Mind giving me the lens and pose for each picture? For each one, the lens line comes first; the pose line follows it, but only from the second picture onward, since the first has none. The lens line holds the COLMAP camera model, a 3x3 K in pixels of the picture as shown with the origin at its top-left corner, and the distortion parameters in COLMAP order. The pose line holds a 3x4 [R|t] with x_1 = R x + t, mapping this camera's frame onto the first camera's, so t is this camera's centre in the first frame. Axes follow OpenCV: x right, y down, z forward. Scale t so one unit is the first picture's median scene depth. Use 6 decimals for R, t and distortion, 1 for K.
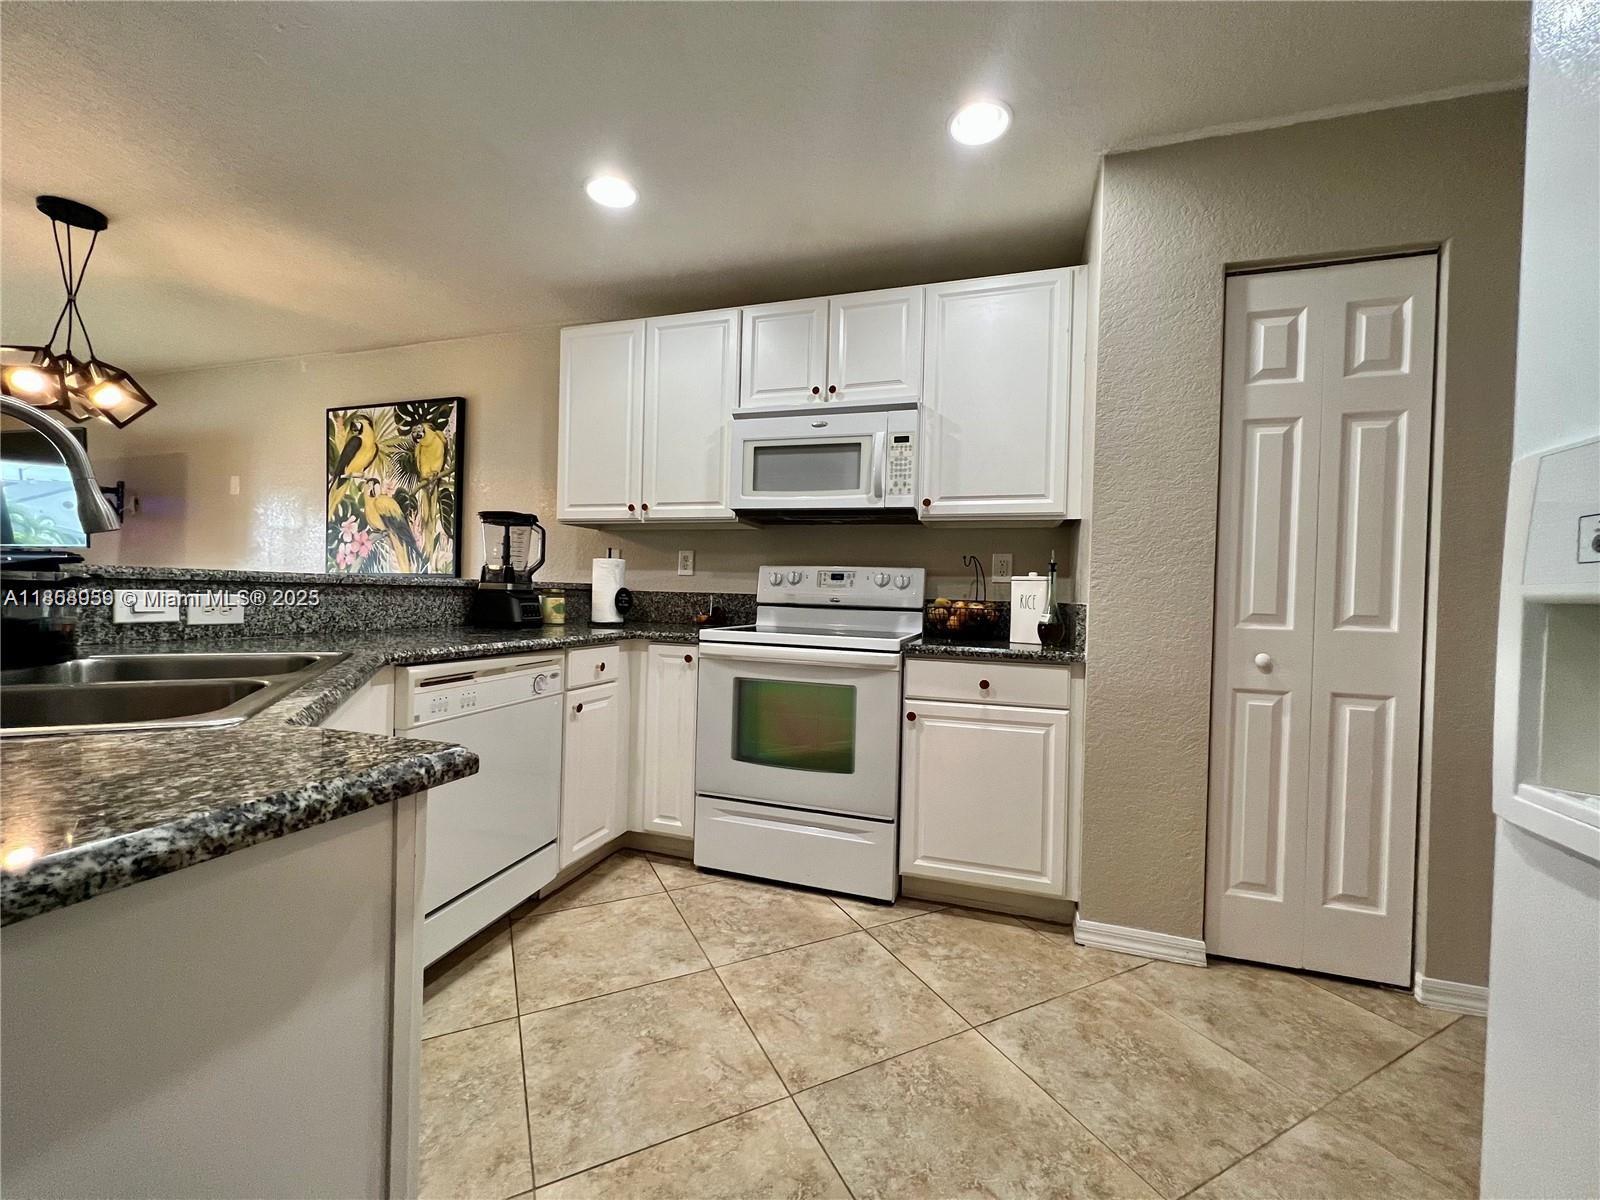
lens RADIAL K [[638.2, 0, 798.1], [0, 638.2, 597.4], [0, 0, 1]] dist [-0.001238, 0.000257]
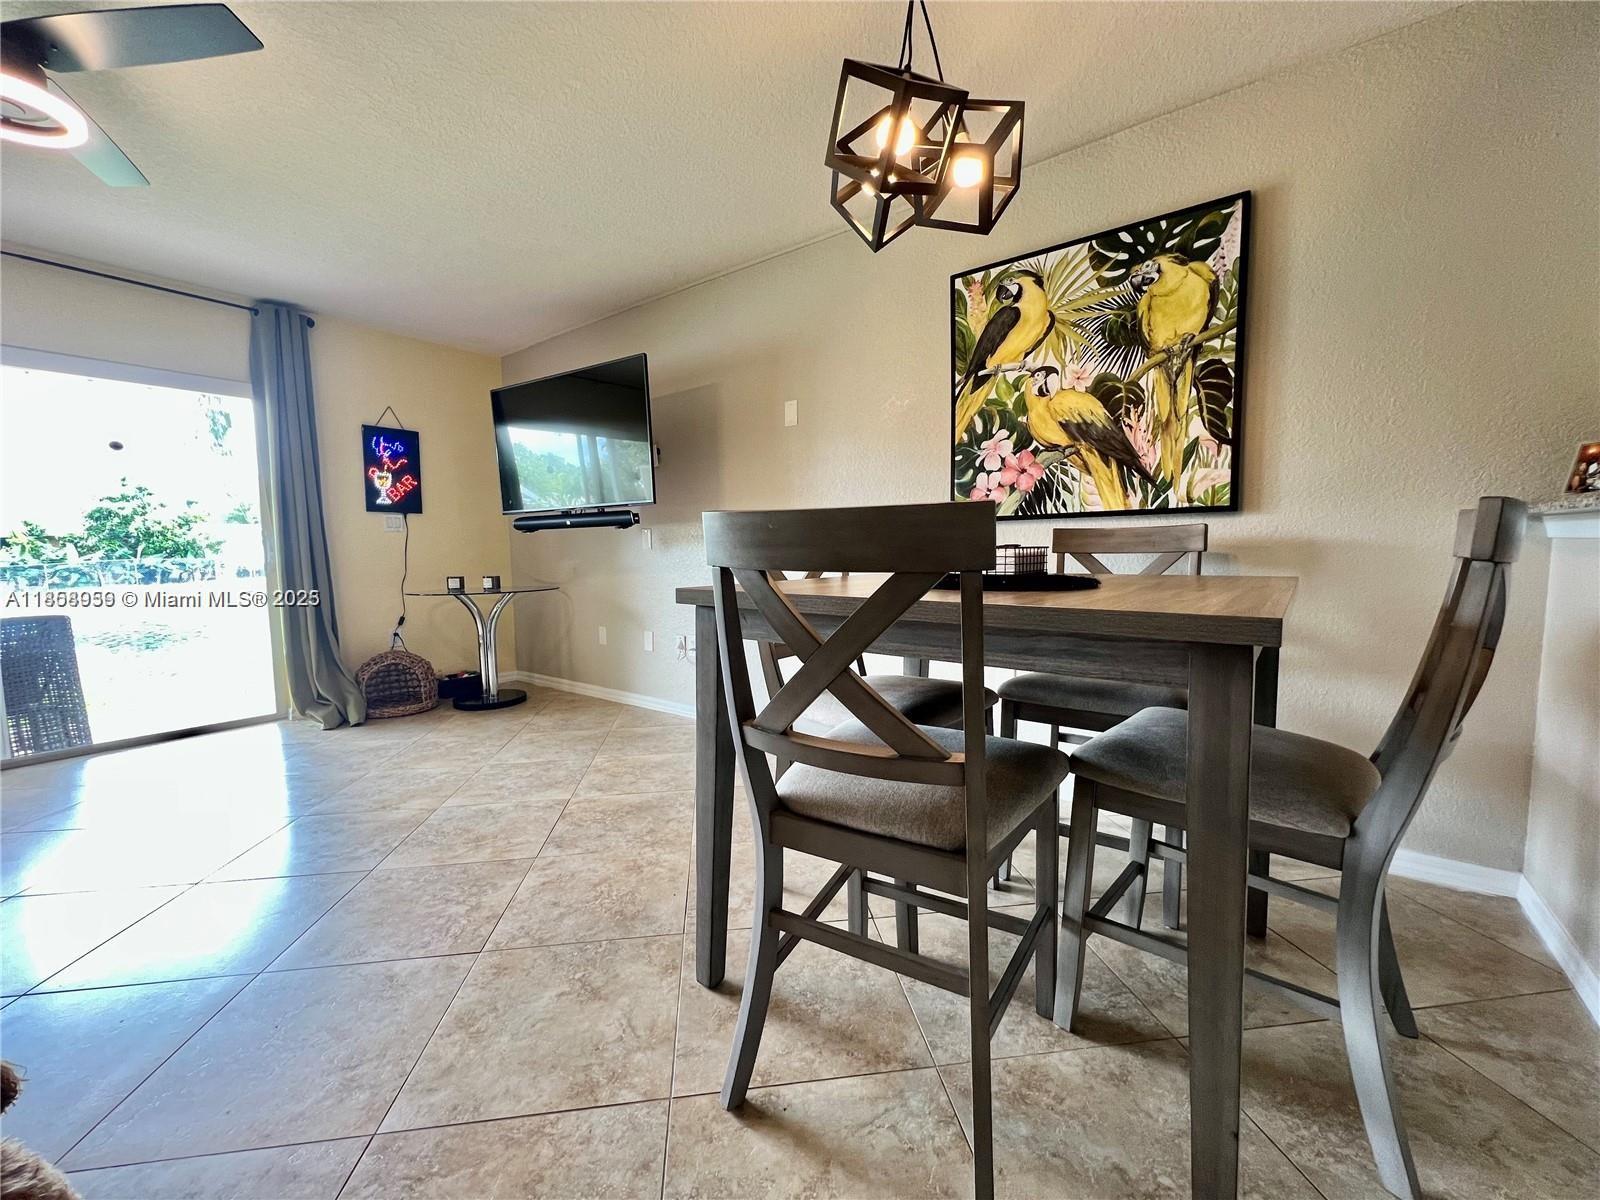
lens RADIAL K [[638.2, 0, 800.1], [0, 638.2, 597.8], [0, 0, 1]] dist [-0.001238, 0.000257]
pose [[0.942812, -0.010820, -0.333151, -0.992535], [0.035334, 0.997086, 0.067613, -0.006887], [0.331448, -0.075518, 0.940446, 0.417530]]
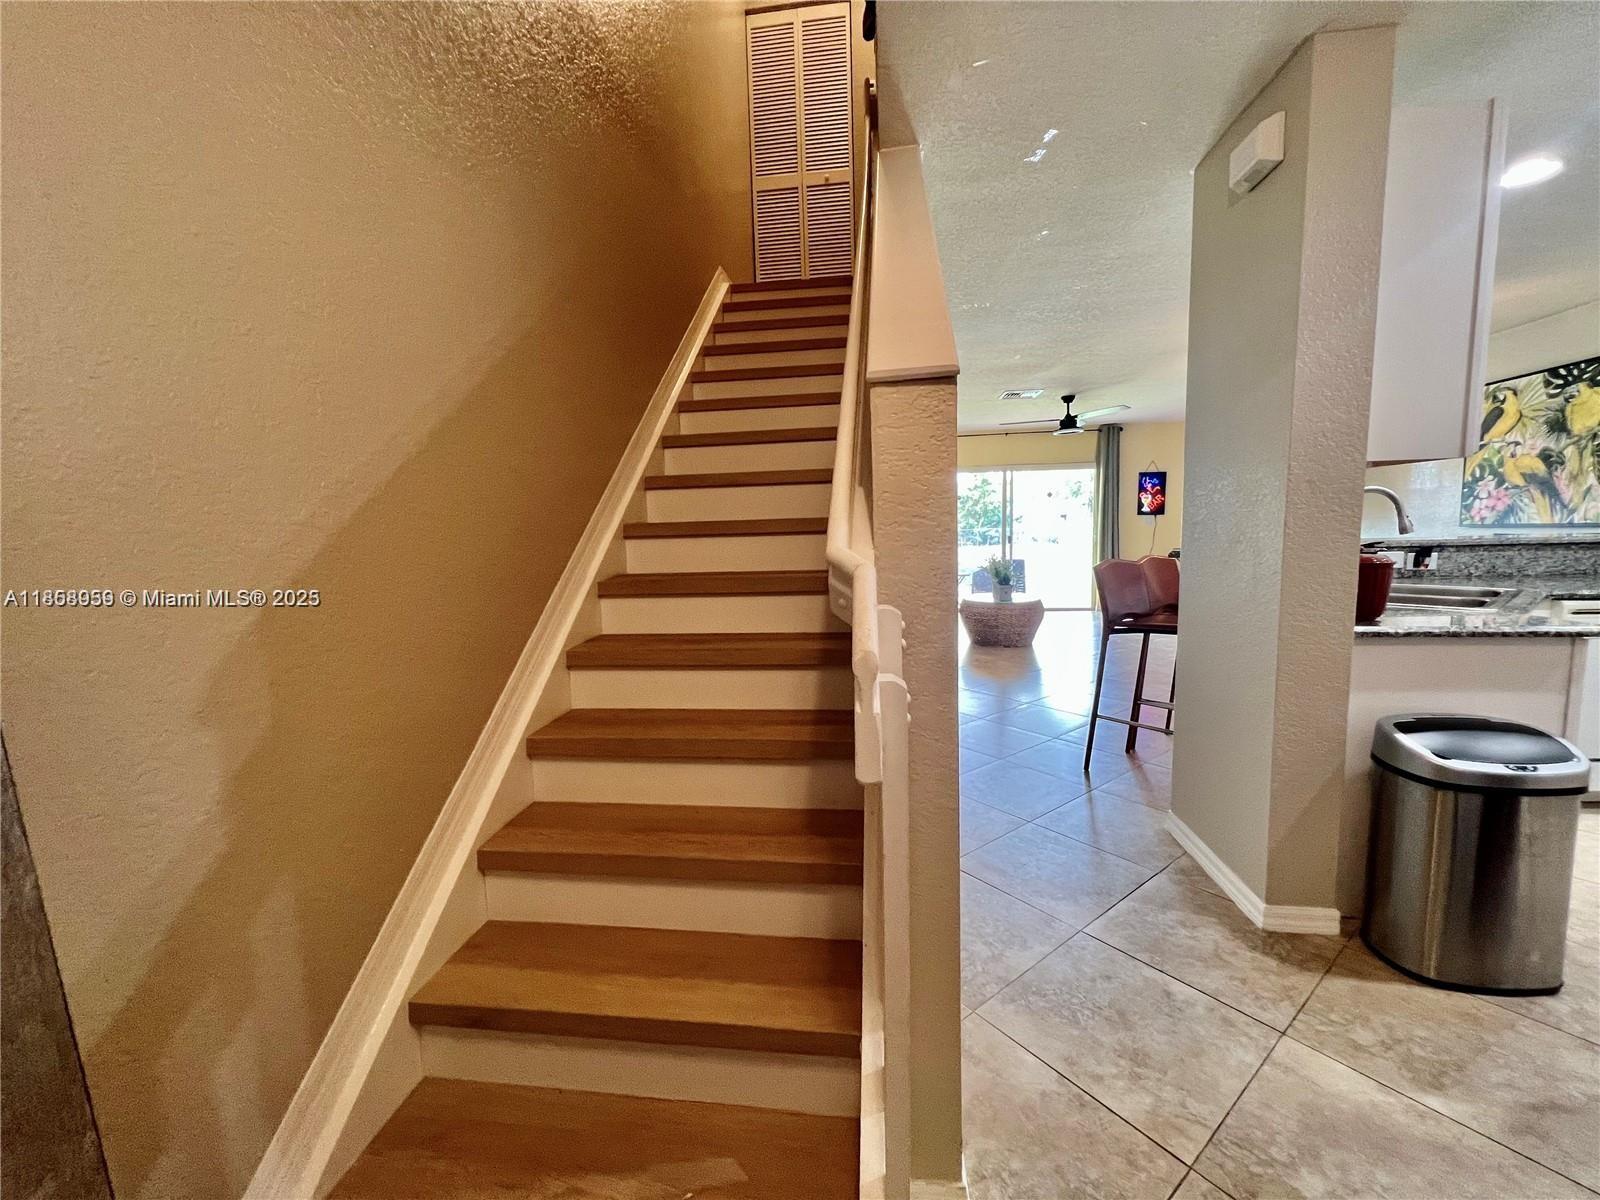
lens RADIAL K [[638.2, 0, 799.4], [0, 638.2, 597.0], [0, 0, 1]] dist [-0.001238, 0.000257]
pose [[0.176839, 0.076176, -0.981287, 0.374683], [0.026956, 0.996252, 0.082196, -0.050993], [0.983871, -0.040987, 0.174123, -0.704428]]
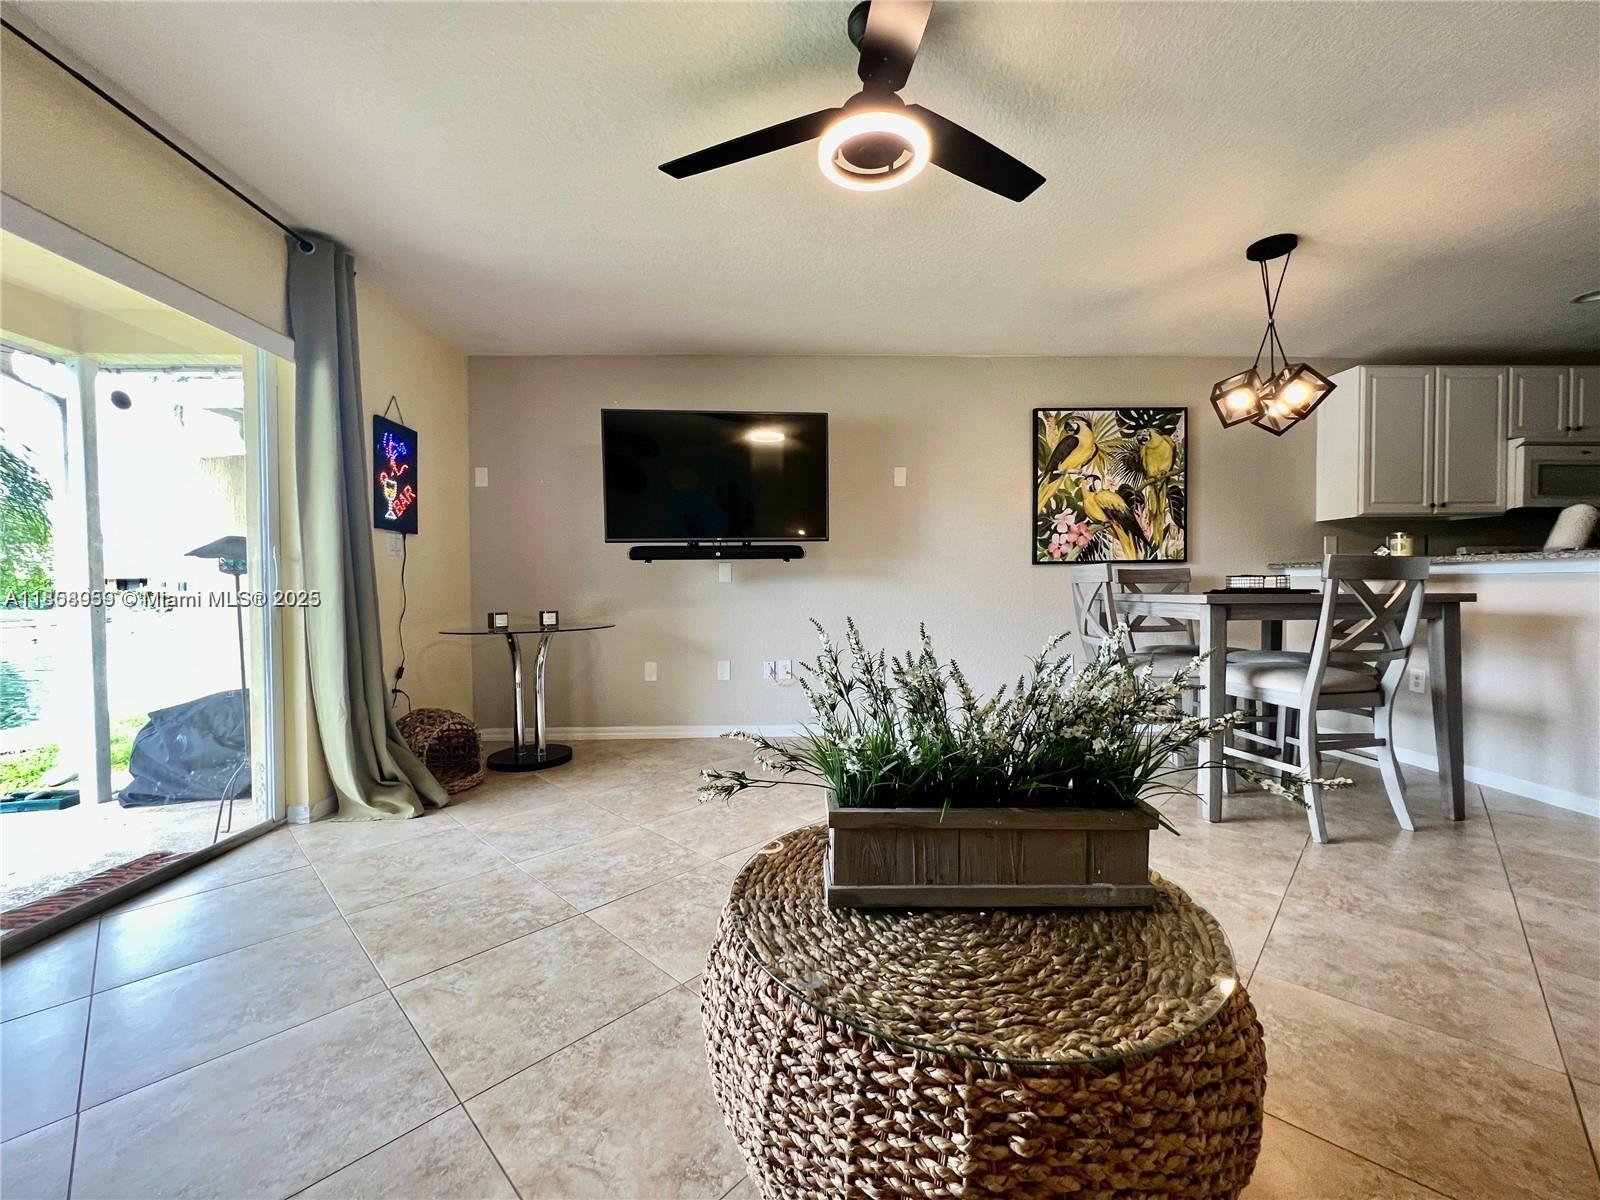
lens RADIAL K [[638.2, 0, 789.1], [0, 638.2, 602.0], [0, 0, 1]] dist [-0.001238, 0.000257]
pose [[0.943474, -0.040799, 0.328926, -2.221704], [0.034435, 0.999090, 0.025153, -0.017335], [-0.329653, -0.012405, 0.944020, 0.180477]]
